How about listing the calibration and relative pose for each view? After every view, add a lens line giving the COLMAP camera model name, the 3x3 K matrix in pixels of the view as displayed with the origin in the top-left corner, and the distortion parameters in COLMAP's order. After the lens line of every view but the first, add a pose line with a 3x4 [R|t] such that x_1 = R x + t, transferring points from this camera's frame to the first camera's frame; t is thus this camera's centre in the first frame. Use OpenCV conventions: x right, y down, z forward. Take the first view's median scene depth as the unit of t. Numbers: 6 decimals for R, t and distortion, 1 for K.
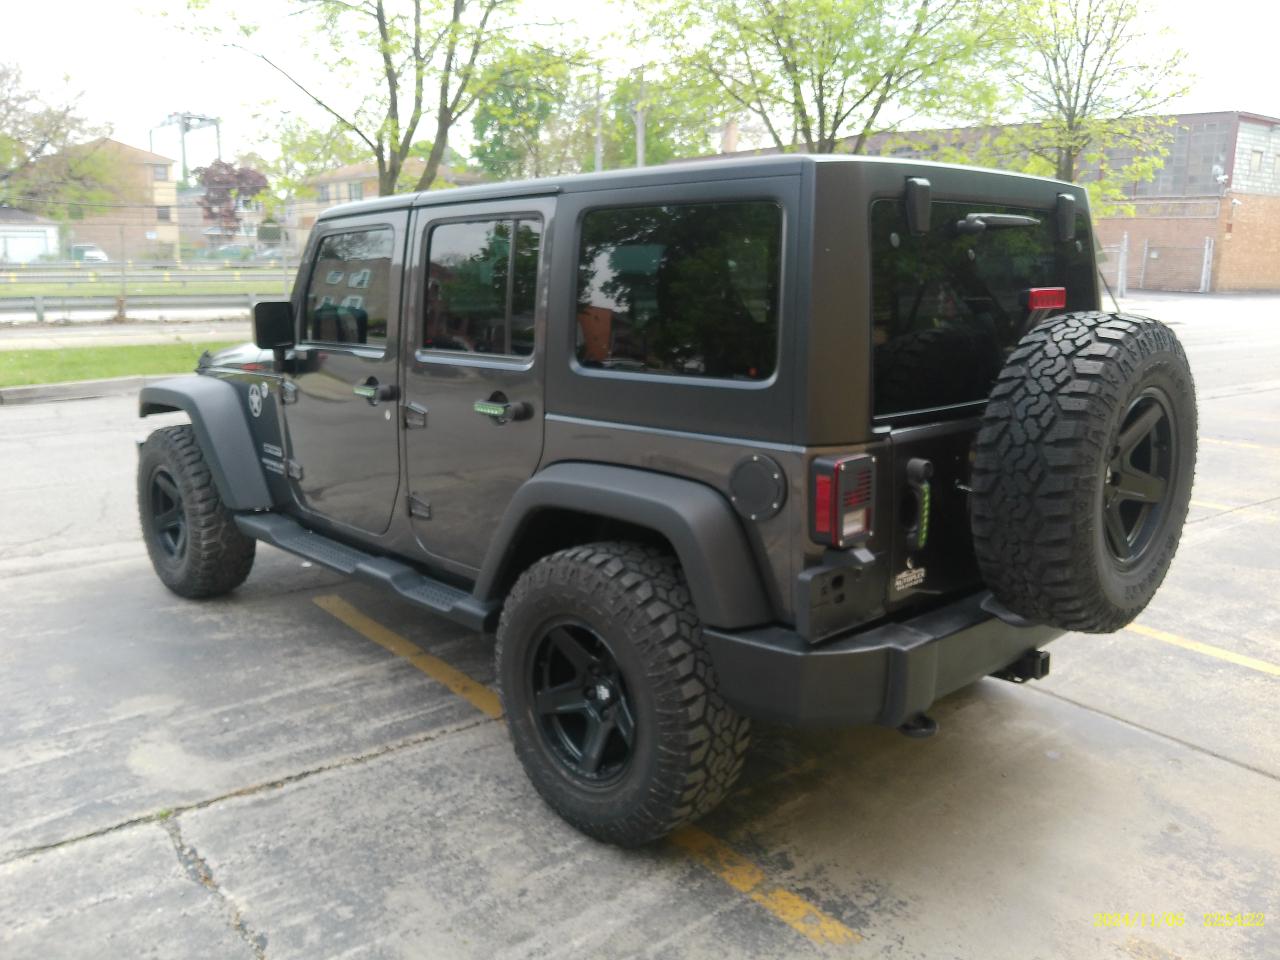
lens RADIAL K [[1051.9, 0, 640.8], [0, 1051.9, 484.4], [0, 0, 1]] dist [0.050424, -0.120051]
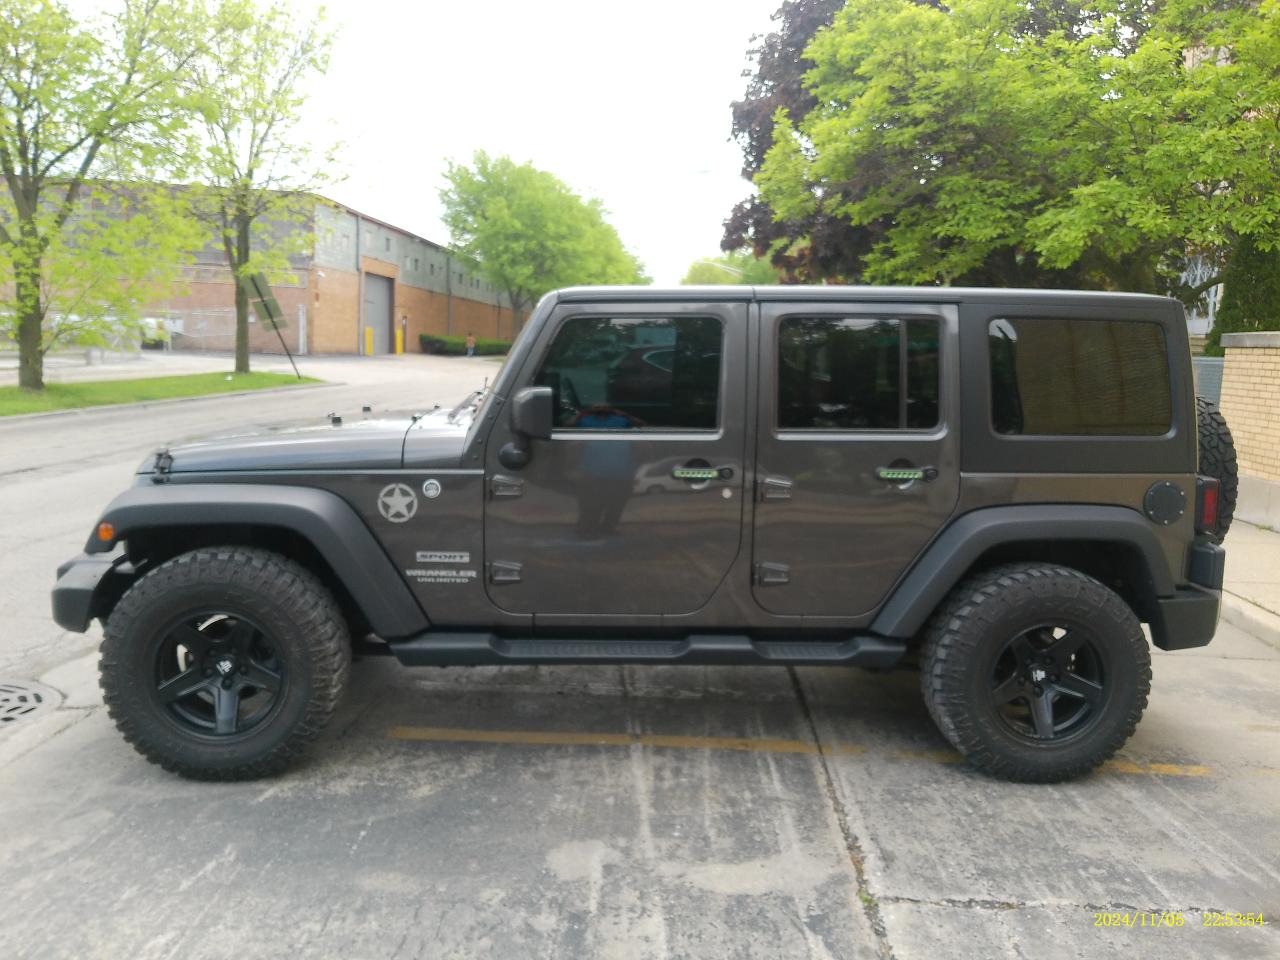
lens RADIAL K [[1051.9, 0, 652.6], [0, 1051.9, 483.2], [0, 0, 1]] dist [0.050424, -0.120051]
pose [[0.634070, -0.085208, 0.768567, -1.297507], [0.128060, 0.991757, 0.004302, -0.107402], [-0.762598, 0.095694, 0.639755, 0.466402]]
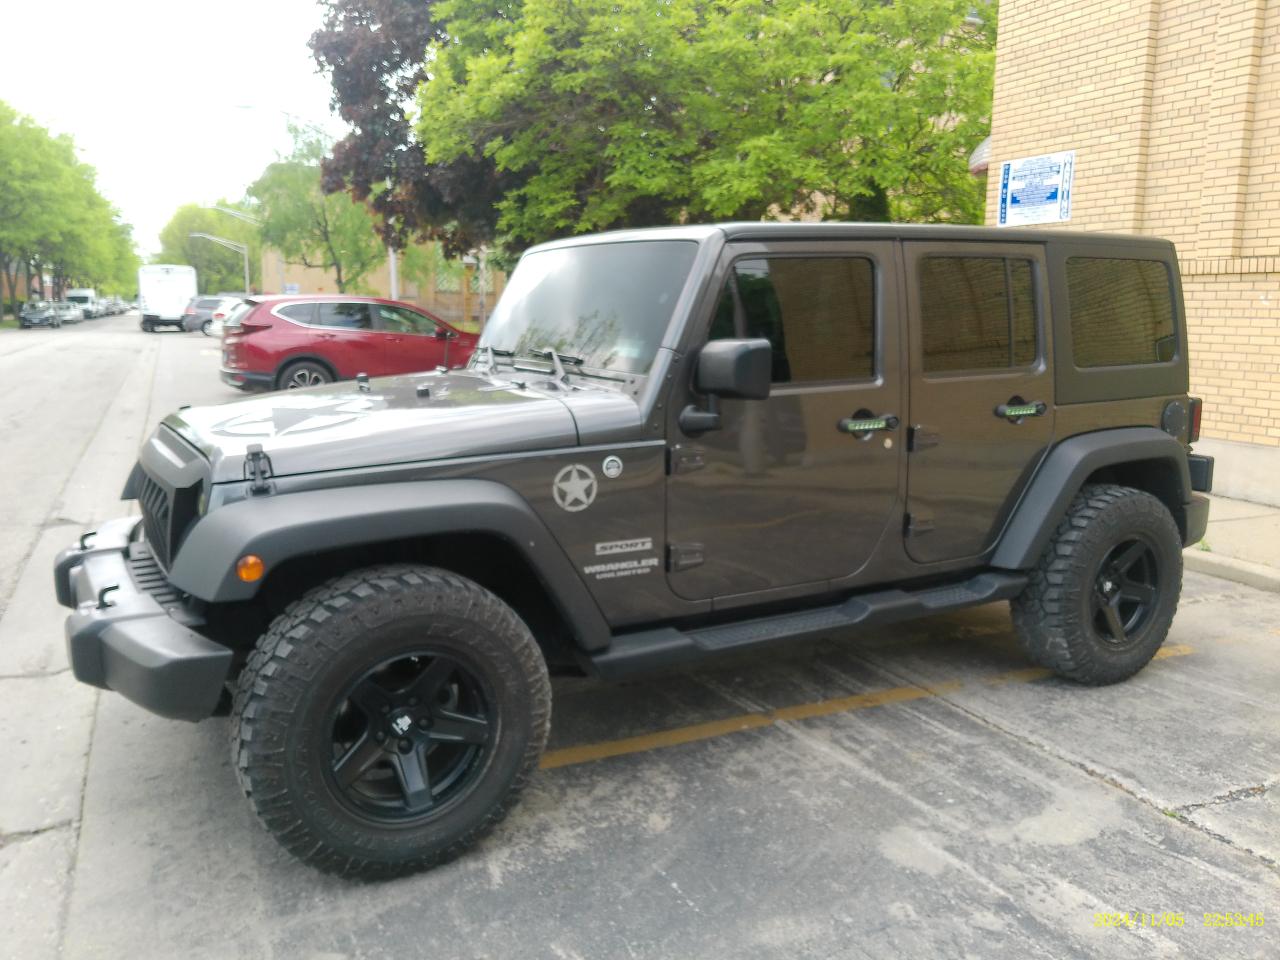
lens RADIAL K [[1051.9, 0, 653.7], [0, 1051.9, 479.9], [0, 0, 1]] dist [0.050424, -0.120051]
pose [[0.219050, -0.161058, 0.962329, -1.496295], [0.190586, 0.974347, 0.119687, -0.231625], [-0.956919, 0.157189, 0.244126, 1.163407]]
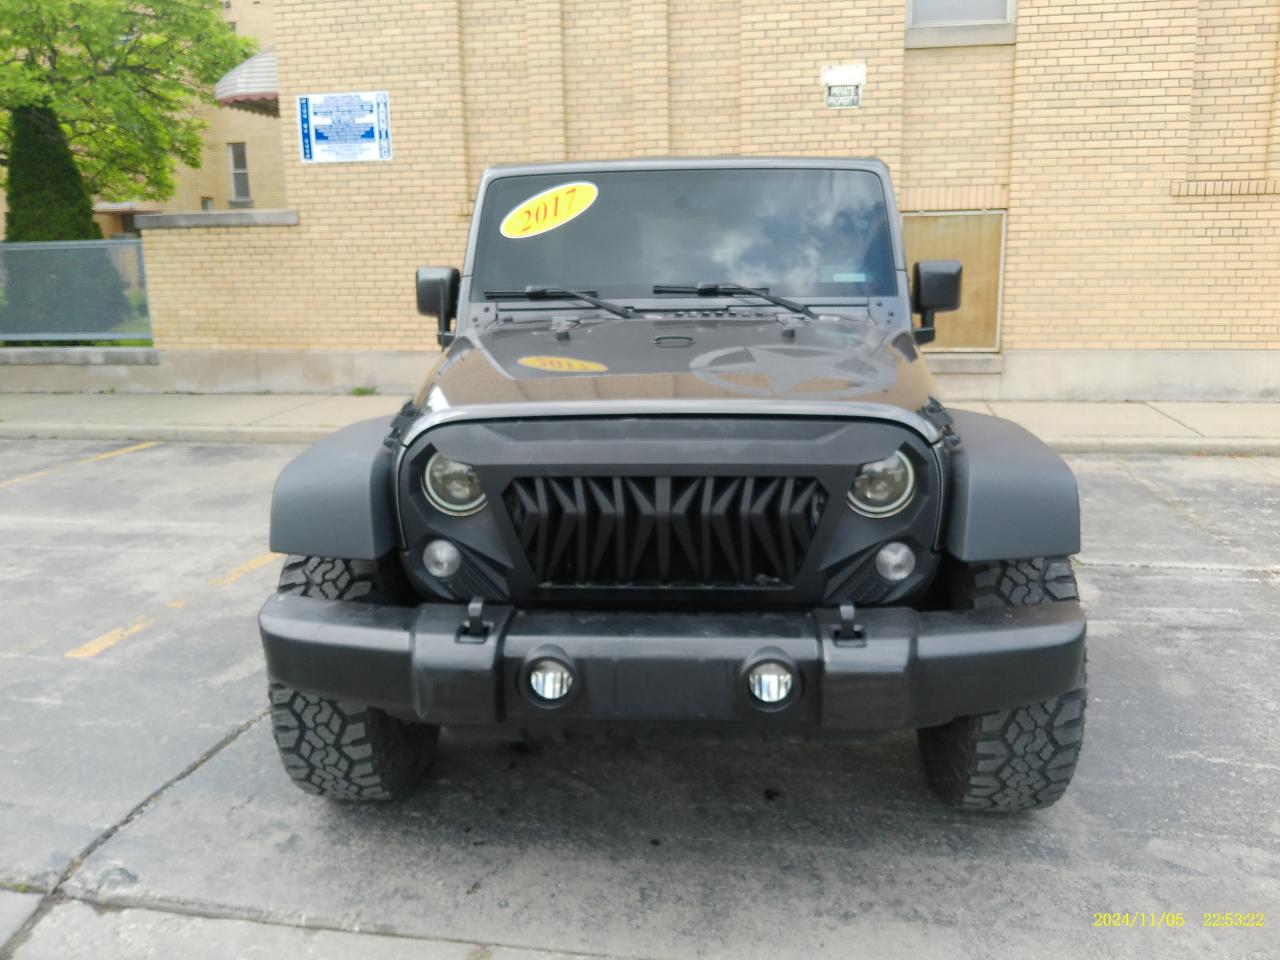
lens RADIAL K [[1051.9, 0, 648.5], [0, 1051.9, 475.9], [0, 0, 1]] dist [0.050424, -0.120051]
pose [[-0.676027, -0.150964, 0.721247, -1.132002], [0.162822, 0.923993, 0.346014, -0.466214], [-0.718663, 0.351349, -0.600064, 2.345954]]
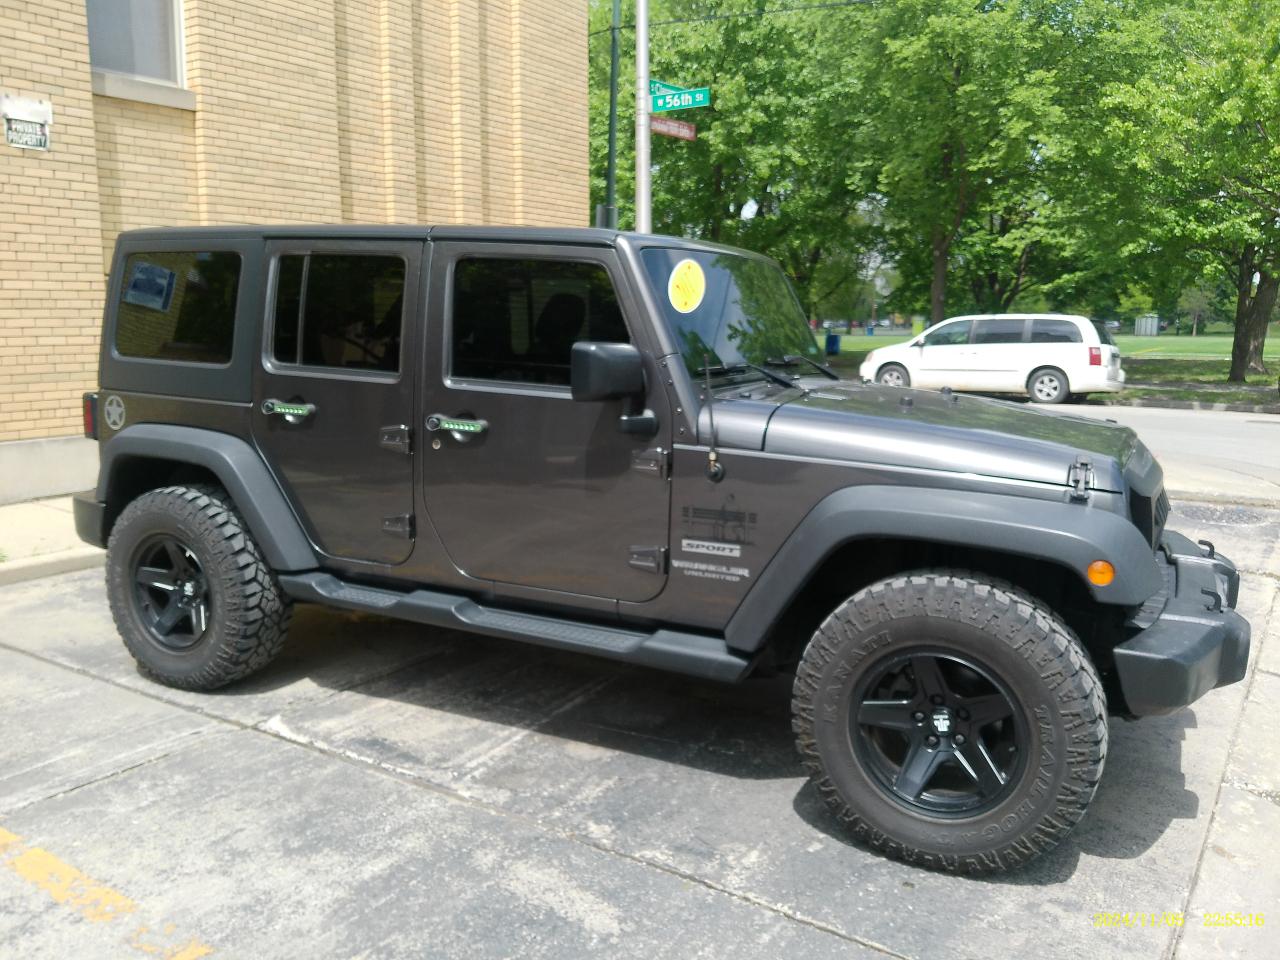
lens RADIAL K [[1051.9, 0, 643.7], [0, 1051.9, 479.3], [0, 0, 1]] dist [0.050424, -0.120051]
pose [[-0.944841, 0.033562, -0.325804, 0.260321], [-0.084754, 0.935801, 0.342188, -0.540897], [0.316372, 0.350926, -0.881340, 2.685653]]
